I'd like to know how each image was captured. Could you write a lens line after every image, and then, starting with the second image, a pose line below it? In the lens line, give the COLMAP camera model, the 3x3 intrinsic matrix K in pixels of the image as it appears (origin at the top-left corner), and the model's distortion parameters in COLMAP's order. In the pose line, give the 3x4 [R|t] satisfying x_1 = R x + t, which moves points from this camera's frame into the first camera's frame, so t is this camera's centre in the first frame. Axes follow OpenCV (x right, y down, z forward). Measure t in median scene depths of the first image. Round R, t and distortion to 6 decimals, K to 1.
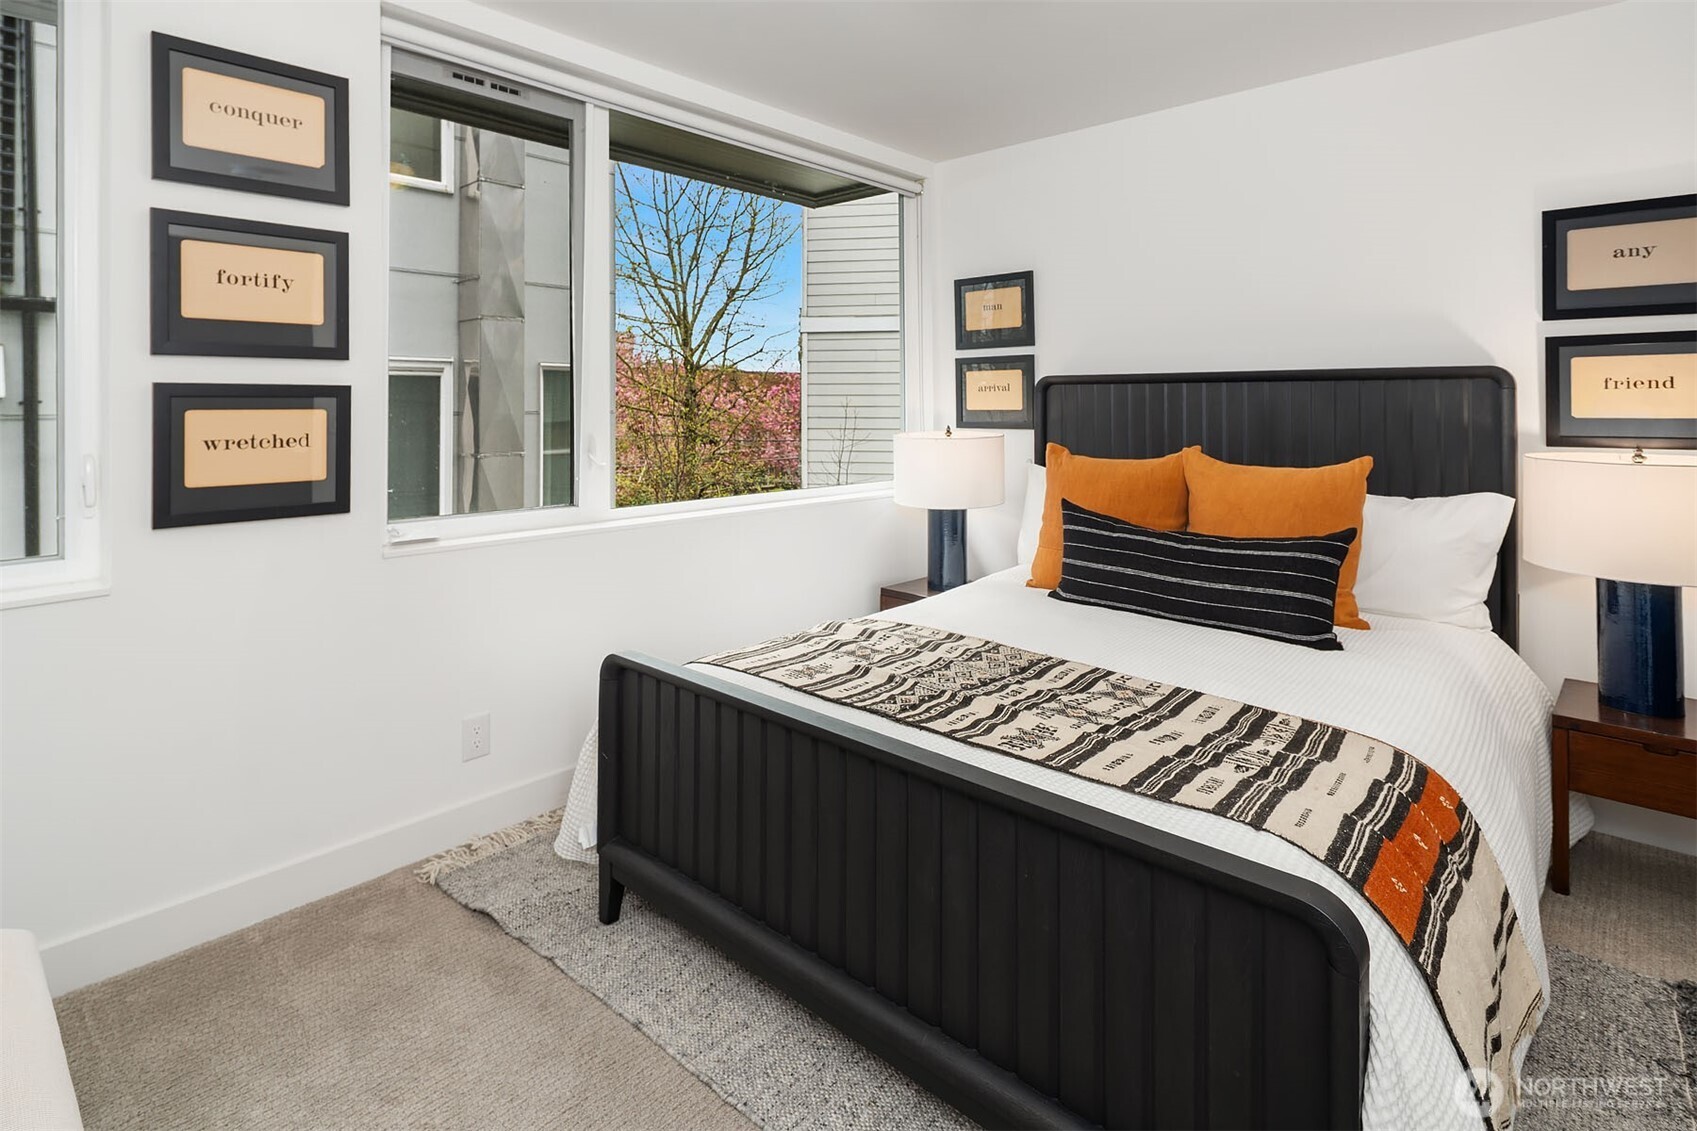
lens RADIAL K [[837.4, 0, 842.7], [0, 837.4, 410.7], [0, 0, 1]] dist [0.000324, -0.000246]
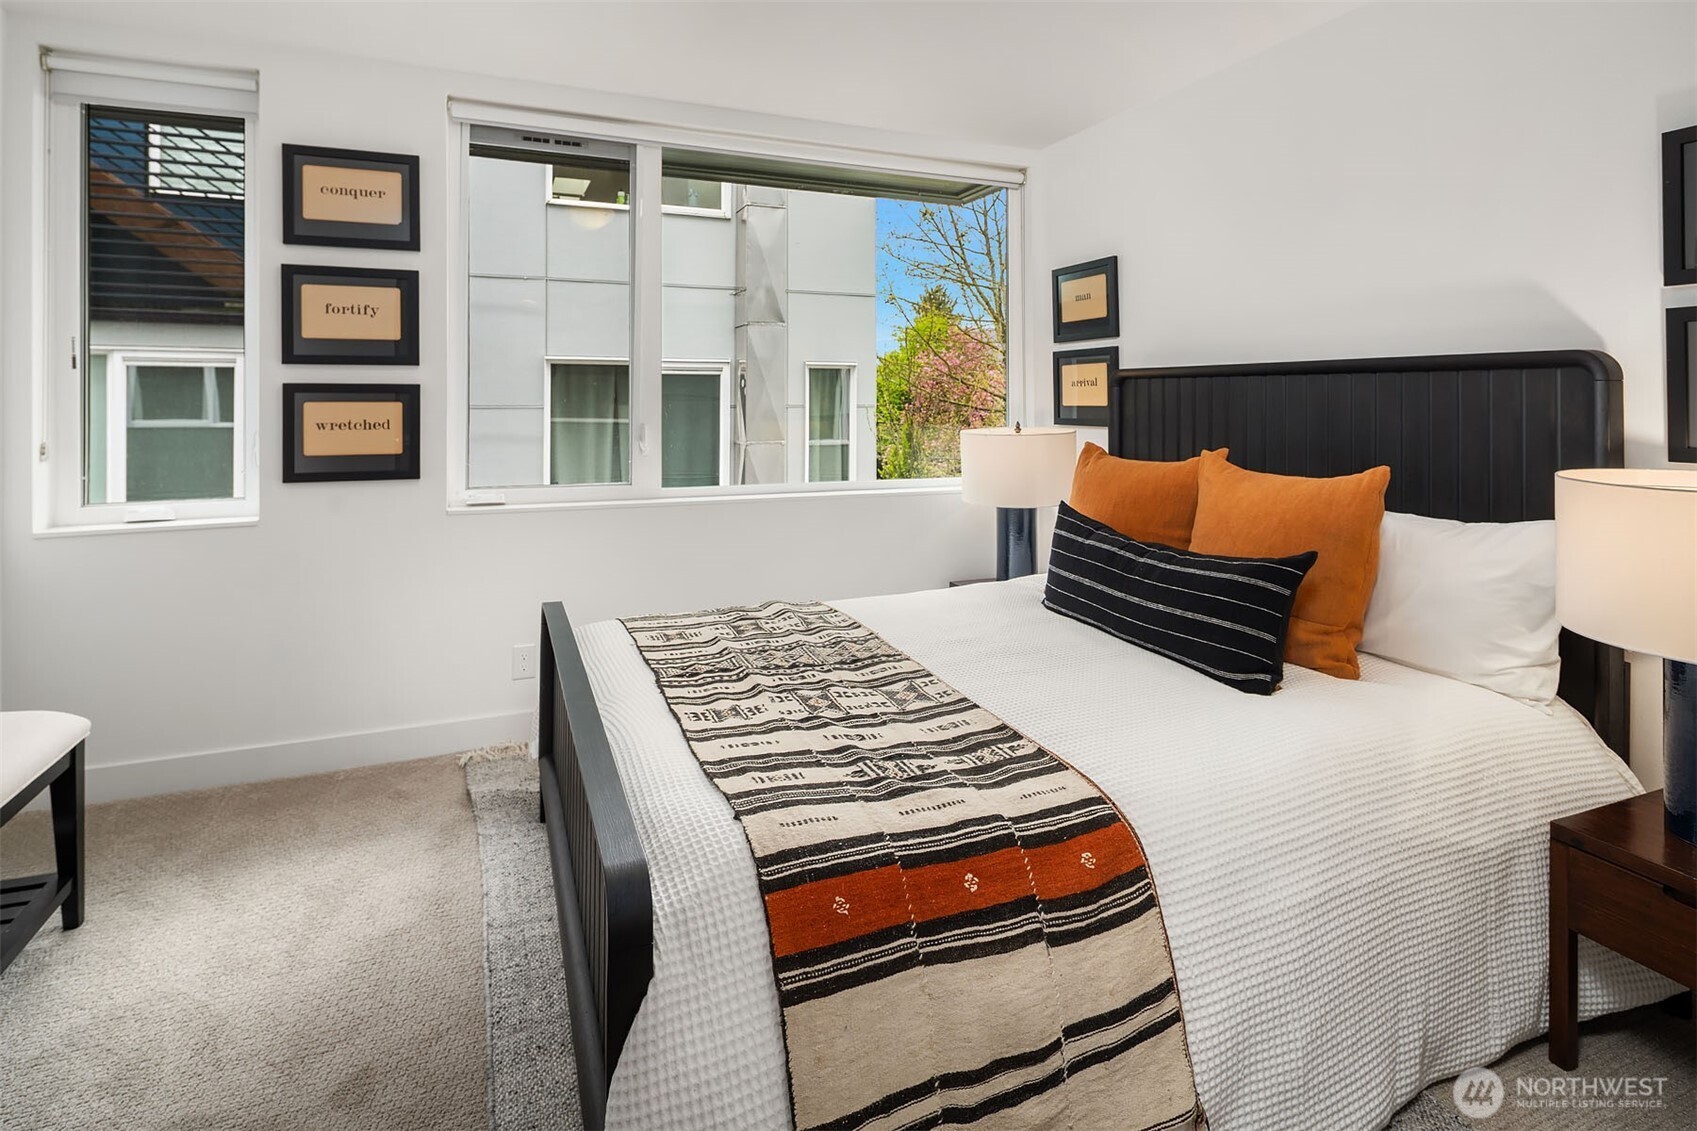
lens RADIAL K [[823.3, 0, 848.8], [0, 823.3, 405.4], [0, 0, 1]] dist [-0.000908, -0.000103]
pose [[0.909944, 0.005696, -0.414692, 0.448563], [-0.005655, 0.999983, 0.001325, -0.001543], [0.414693, 0.001139, 0.909961, 0.064205]]
